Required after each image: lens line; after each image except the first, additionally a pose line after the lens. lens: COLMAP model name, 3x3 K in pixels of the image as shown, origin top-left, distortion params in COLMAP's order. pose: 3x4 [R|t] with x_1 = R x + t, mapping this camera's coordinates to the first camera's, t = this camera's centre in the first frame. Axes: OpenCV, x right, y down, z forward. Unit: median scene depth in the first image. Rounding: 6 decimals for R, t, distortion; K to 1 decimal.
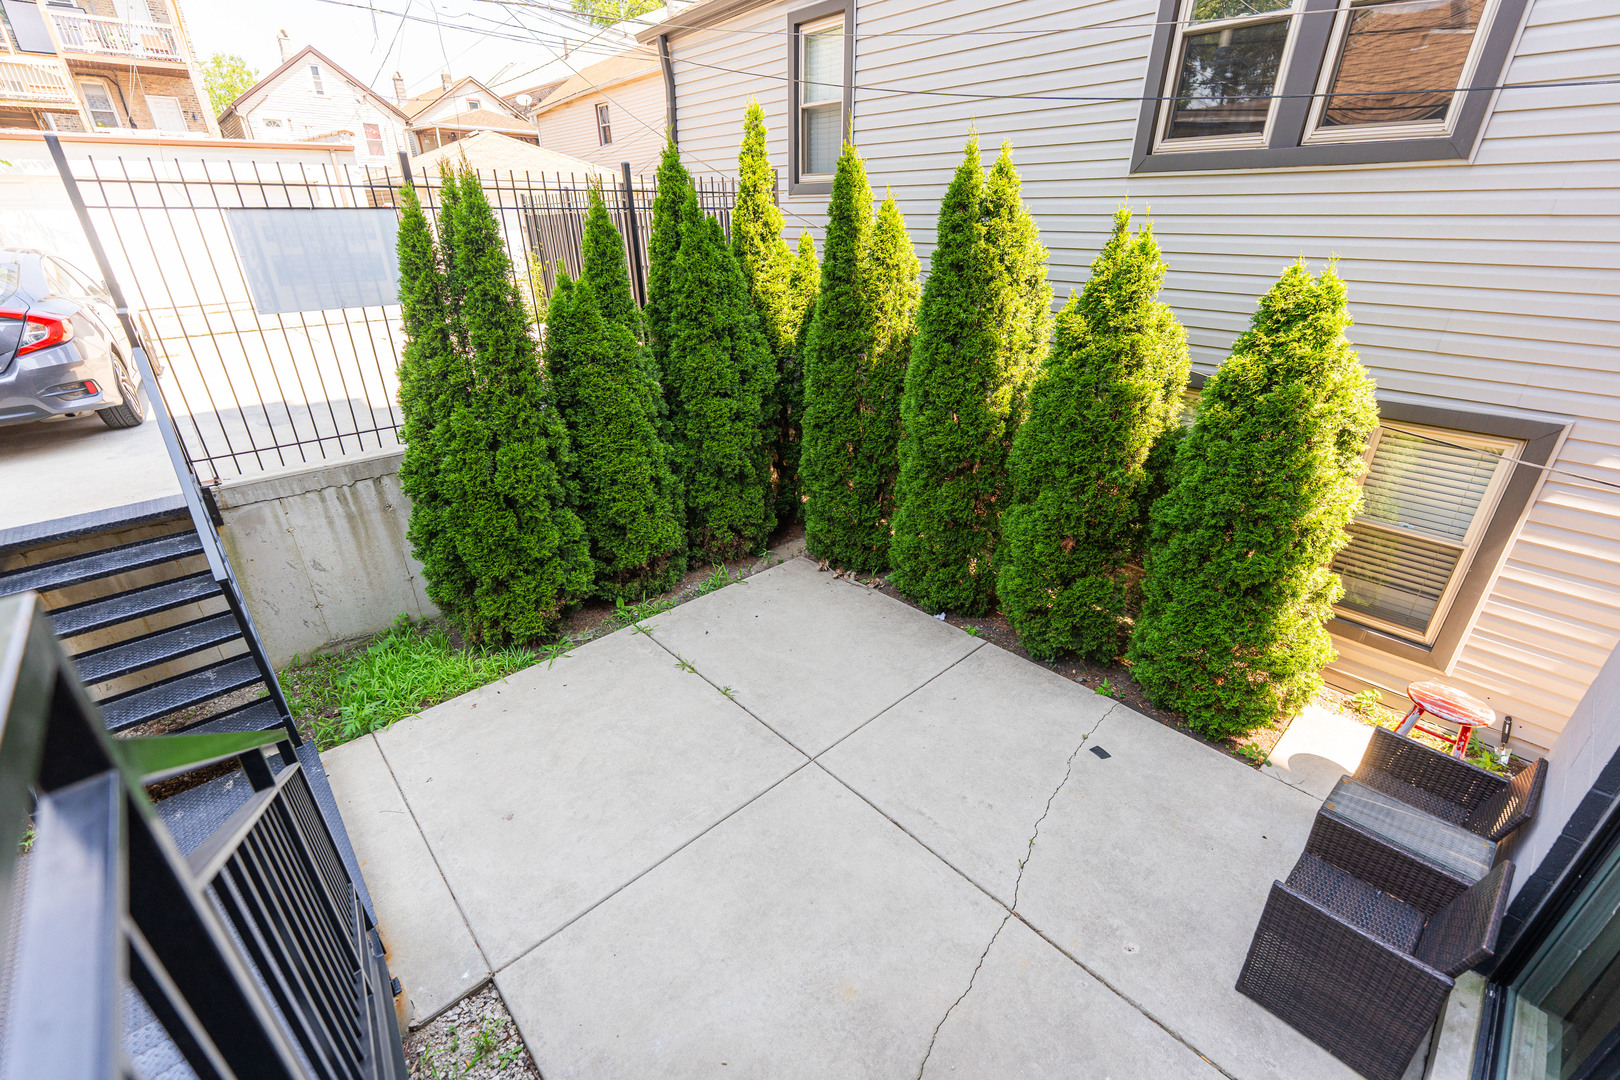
lens RADIAL K [[675.8, 0, 811.8], [0, 675.8, 542.1], [0, 0, 1]] dist [0.001310, -0.000027]
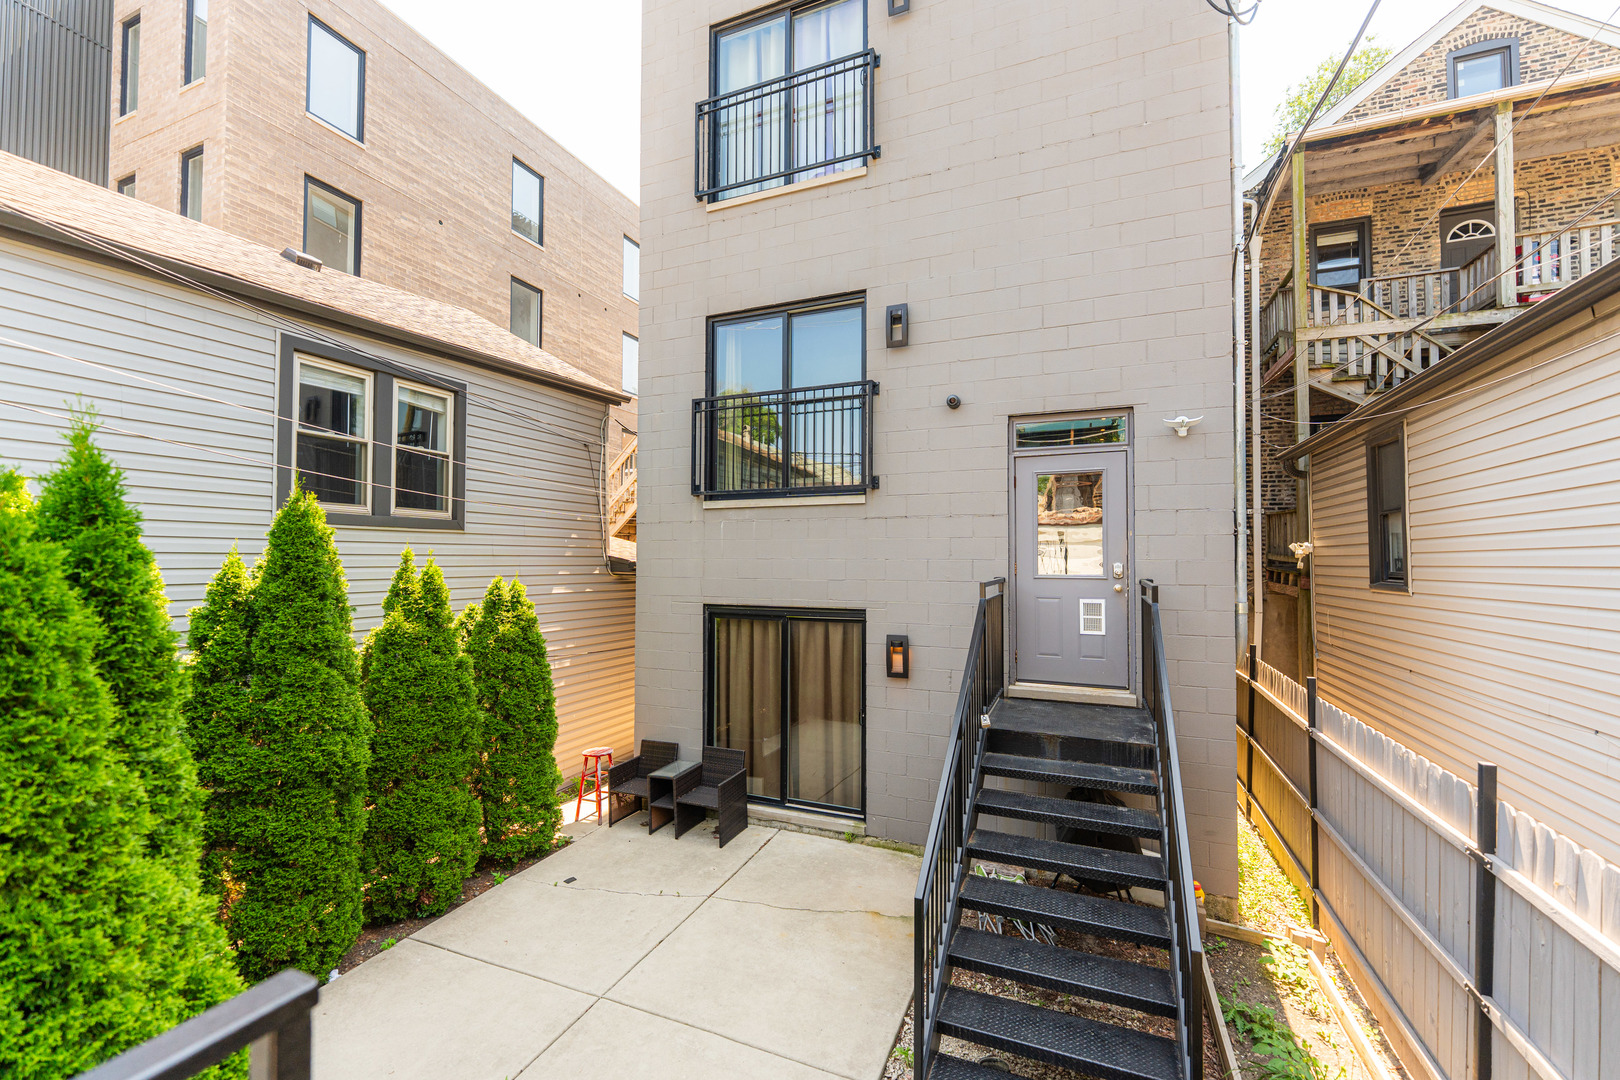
lens RADIAL K [[673.3, 0, 810.0], [0, 673.3, 540.0], [0, 0, 1]] dist [-0.002072, -0.000427]
pose [[-0.413804, 0.019450, 0.910158, -0.921815], [0.393151, 0.905553, 0.159394, -0.316496], [-0.821096, 0.423787, -0.382368, 0.653255]]
